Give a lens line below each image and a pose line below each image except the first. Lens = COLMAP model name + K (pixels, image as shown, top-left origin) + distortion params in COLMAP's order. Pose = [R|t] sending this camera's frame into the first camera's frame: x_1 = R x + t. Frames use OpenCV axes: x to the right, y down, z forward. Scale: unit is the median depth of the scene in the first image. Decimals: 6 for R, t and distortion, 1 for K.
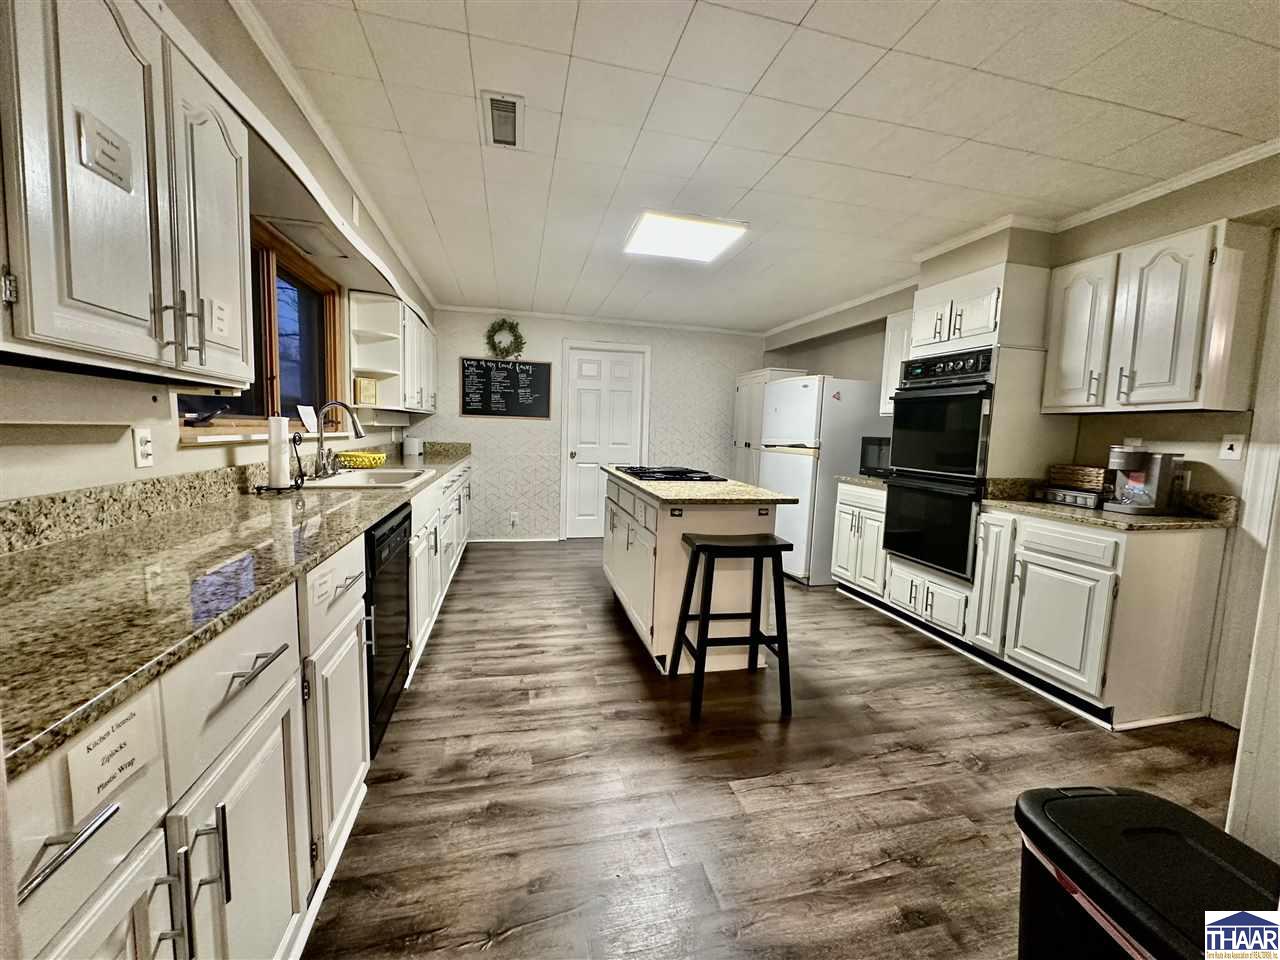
lens RADIAL K [[510.2, 0, 640.2], [0, 510.2, 477.4], [0, 0, 1]] dist [-0.004577, 0.000527]
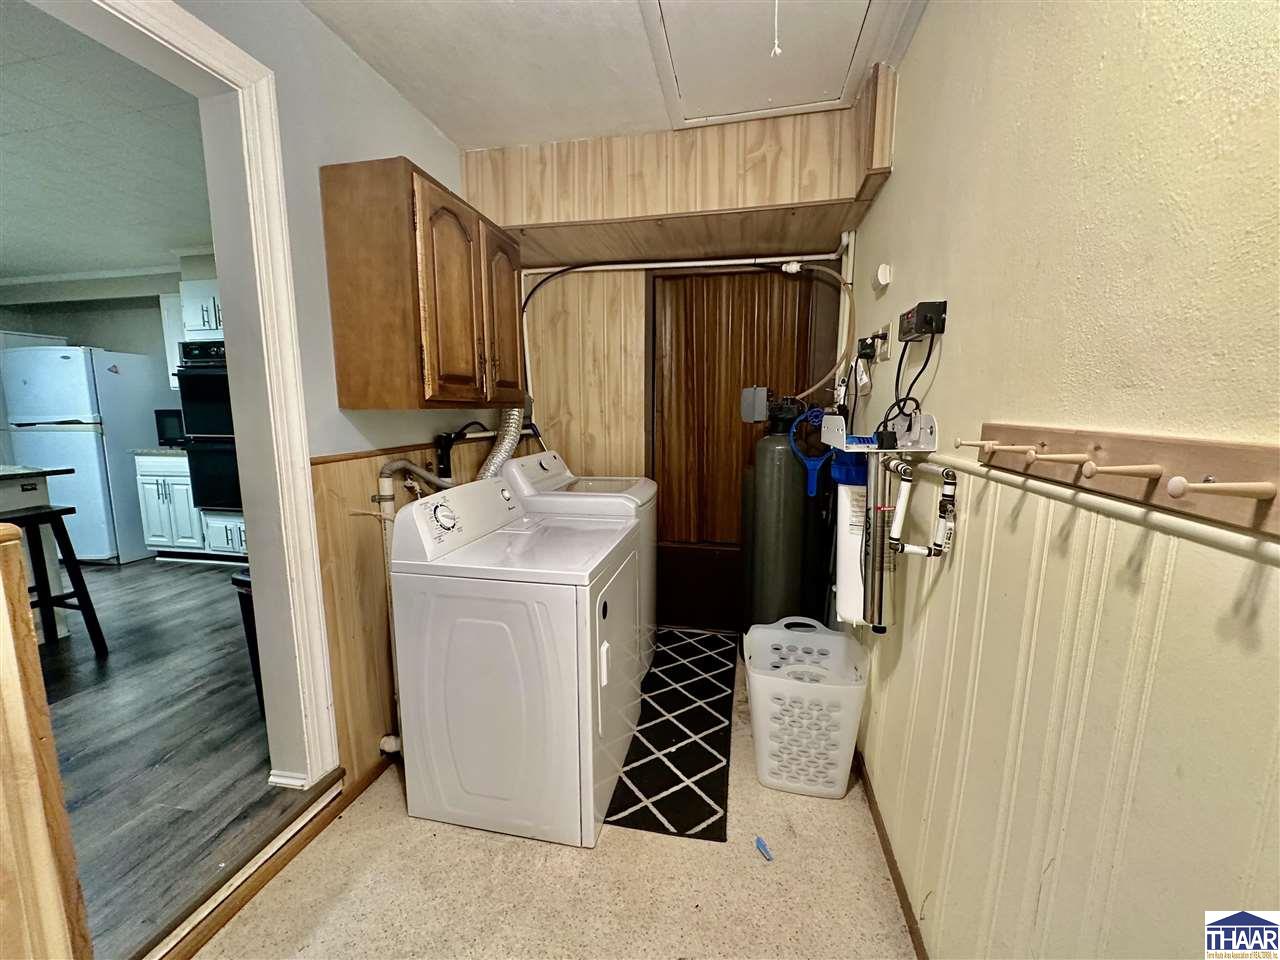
lens RADIAL K [[510.2, 0, 640.5], [0, 510.2, 482.0], [0, 0, 1]] dist [-0.004577, 0.000527]
pose [[0.432200, -0.158505, 0.887738, -0.092582], [0.100970, 0.986747, 0.127025, 0.038318], [-0.896107, 0.034734, 0.442476, -0.391206]]
